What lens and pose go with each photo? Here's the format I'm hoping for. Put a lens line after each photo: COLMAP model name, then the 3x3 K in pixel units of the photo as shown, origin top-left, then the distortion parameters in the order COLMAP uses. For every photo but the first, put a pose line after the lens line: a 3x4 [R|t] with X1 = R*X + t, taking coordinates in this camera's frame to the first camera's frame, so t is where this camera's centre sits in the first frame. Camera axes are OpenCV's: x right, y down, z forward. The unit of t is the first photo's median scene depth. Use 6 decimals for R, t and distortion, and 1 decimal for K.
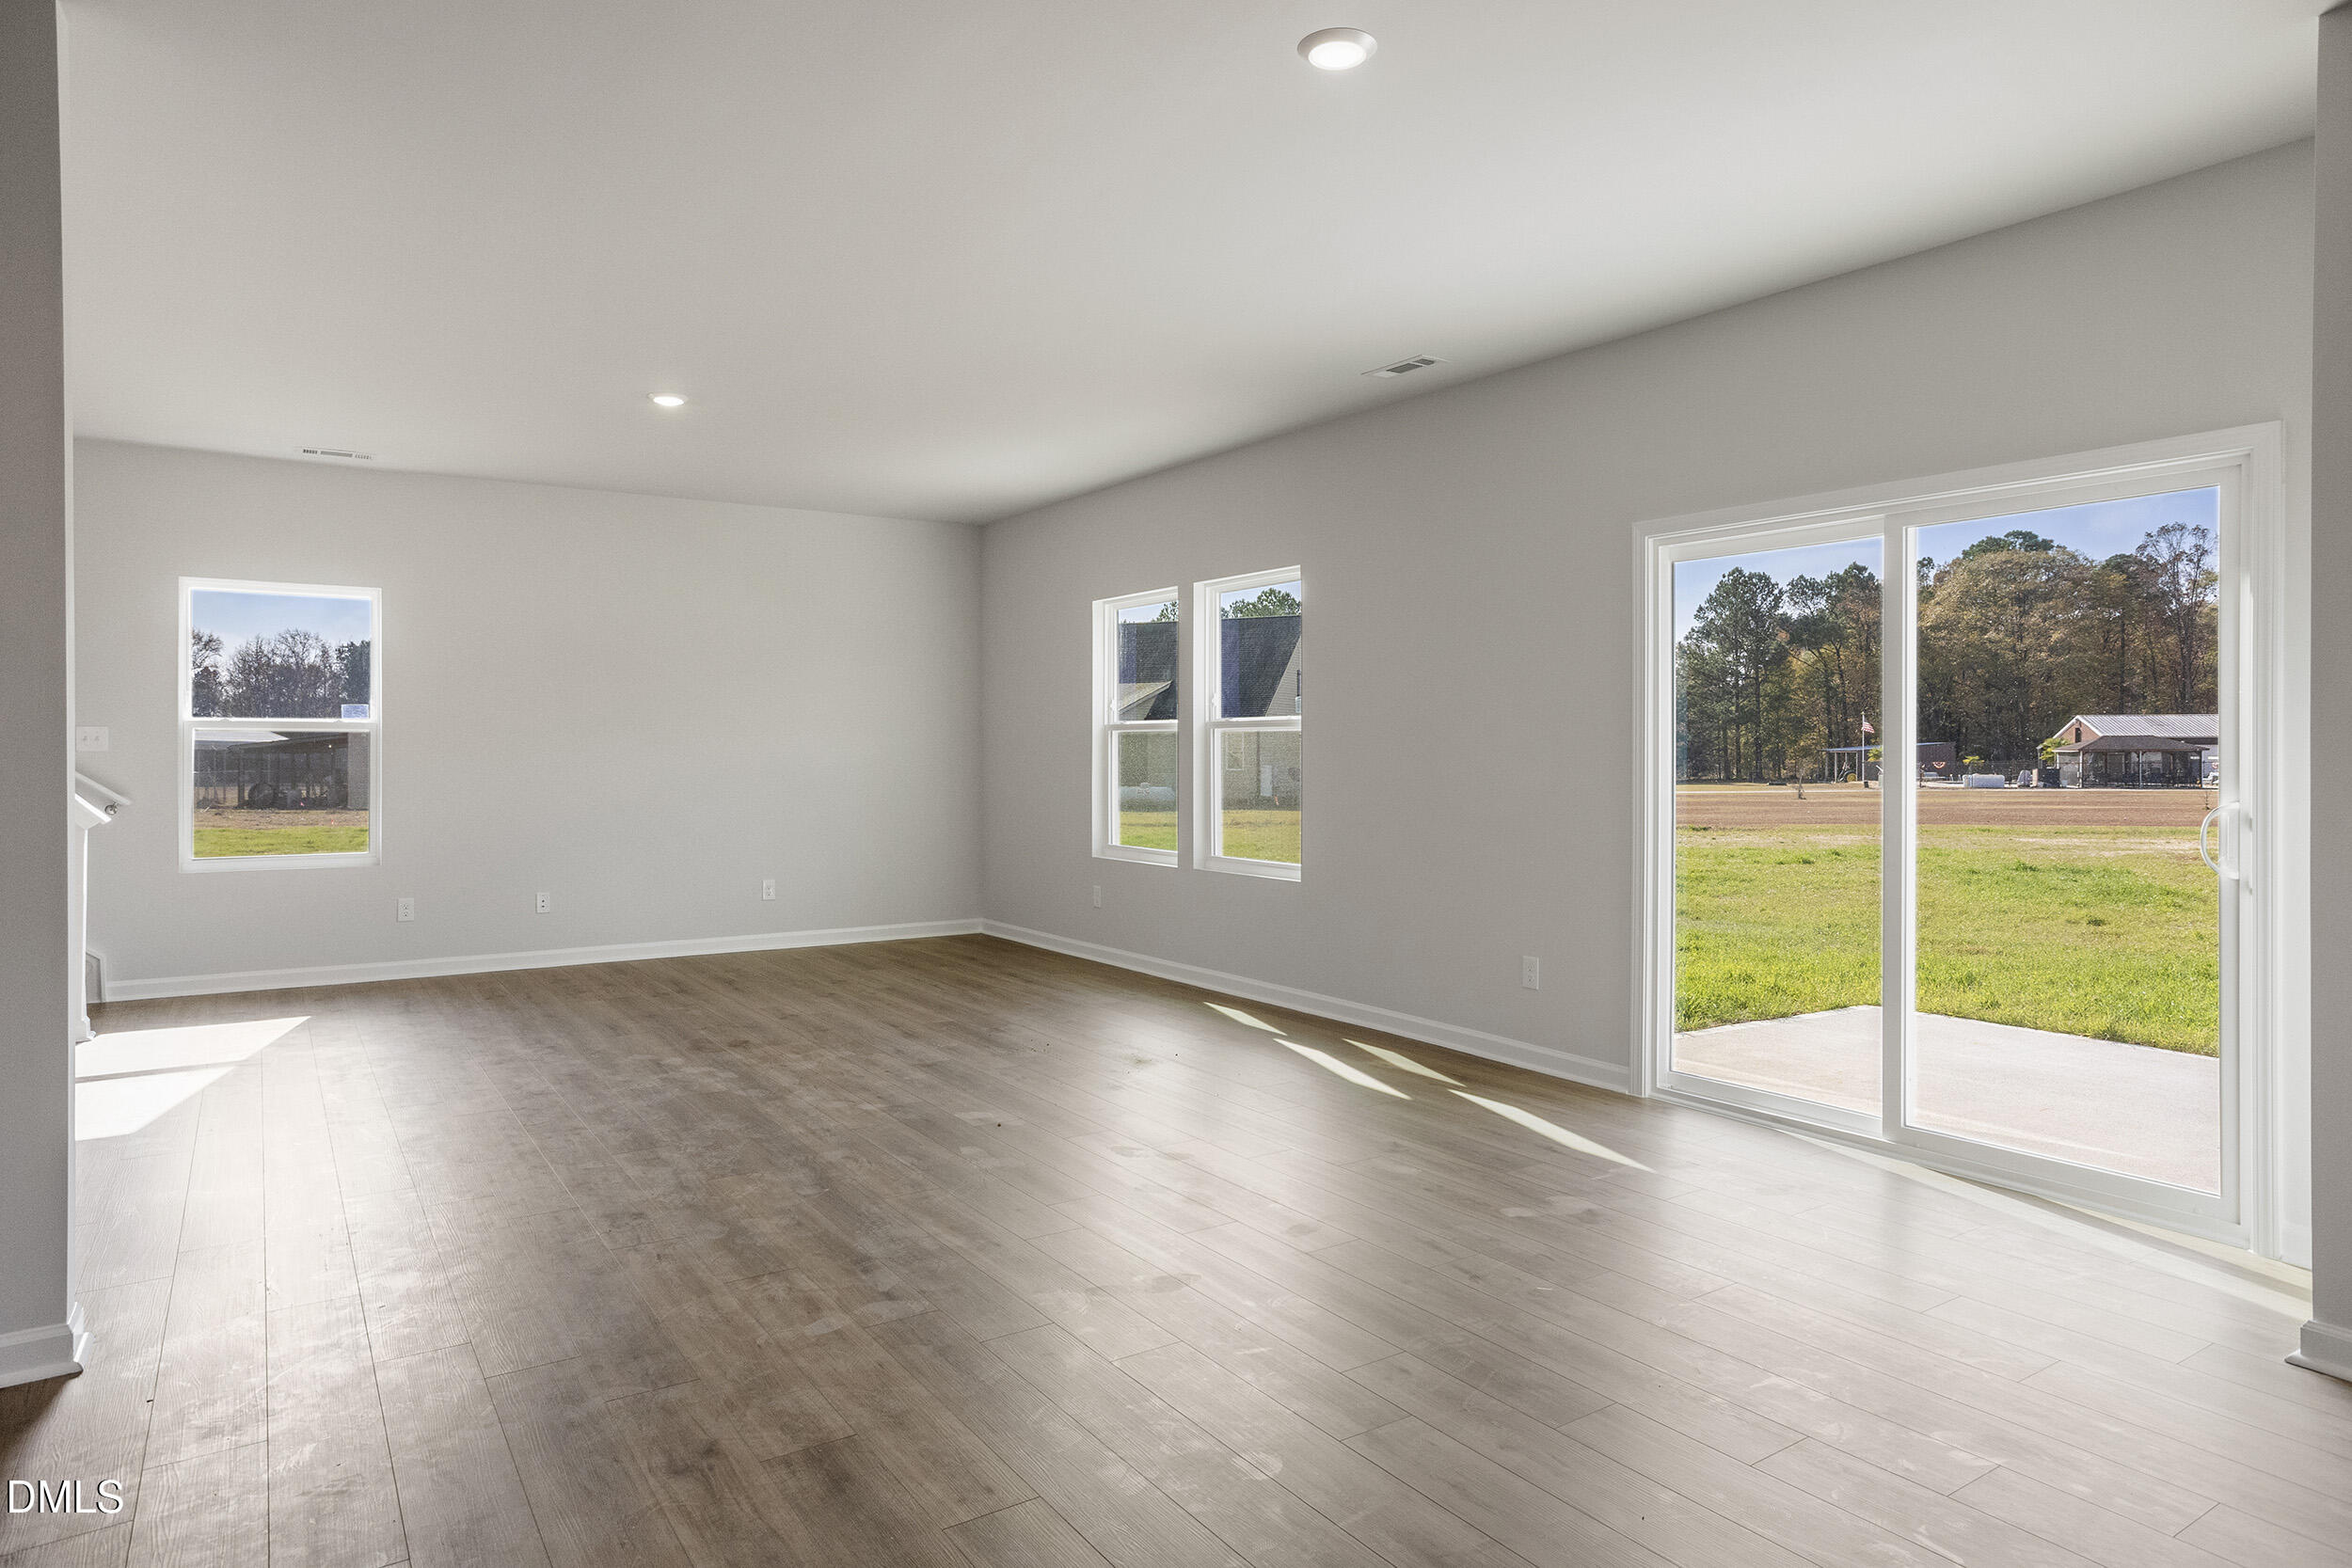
lens RADIAL K [[1374.1, 0, 1132.8], [0, 1374.1, 776.5], [0, 0, 1]] dist [-0.007479, 0.003552]
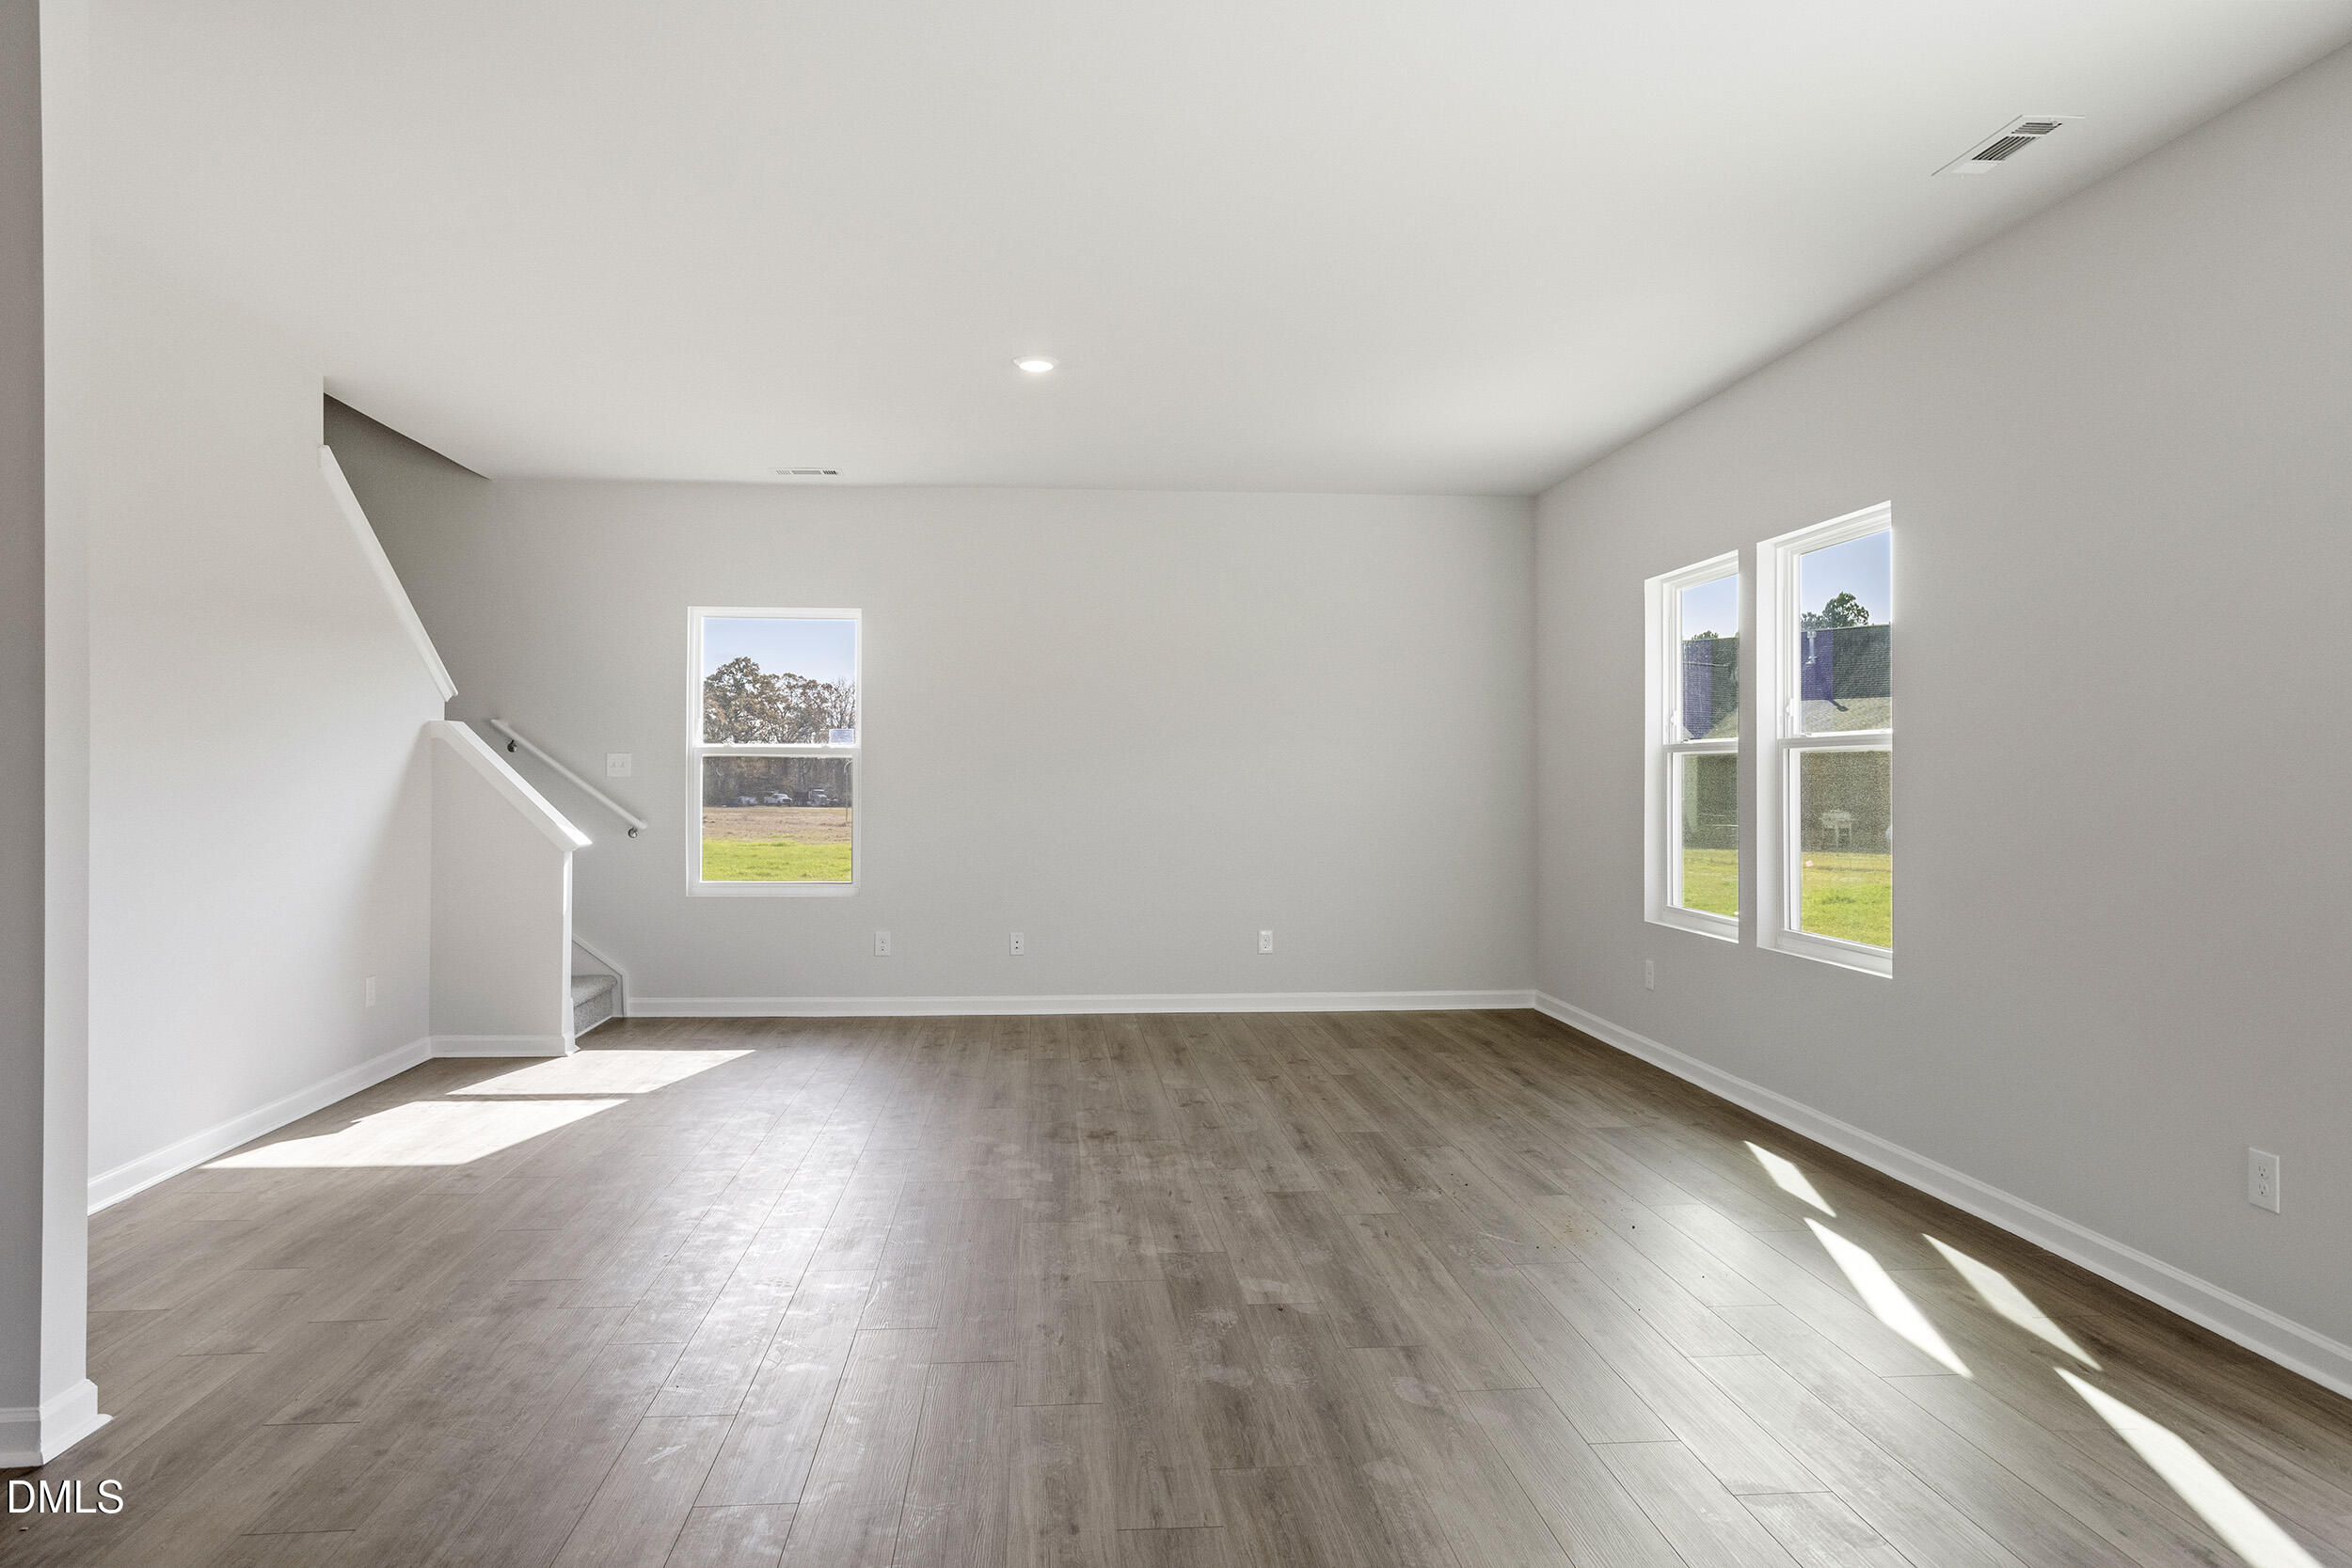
lens RADIAL K [[1457.9, 0, 1187.0], [0, 1457.9, 772.9], [0, 0, 1]] dist [0.001234, 0.002356]
pose [[0.882454, 0.001486, -0.470396, 0.149166], [-0.012617, 0.999710, -0.020512, -0.003426], [0.470229, 0.024036, 0.882217, 0.219323]]
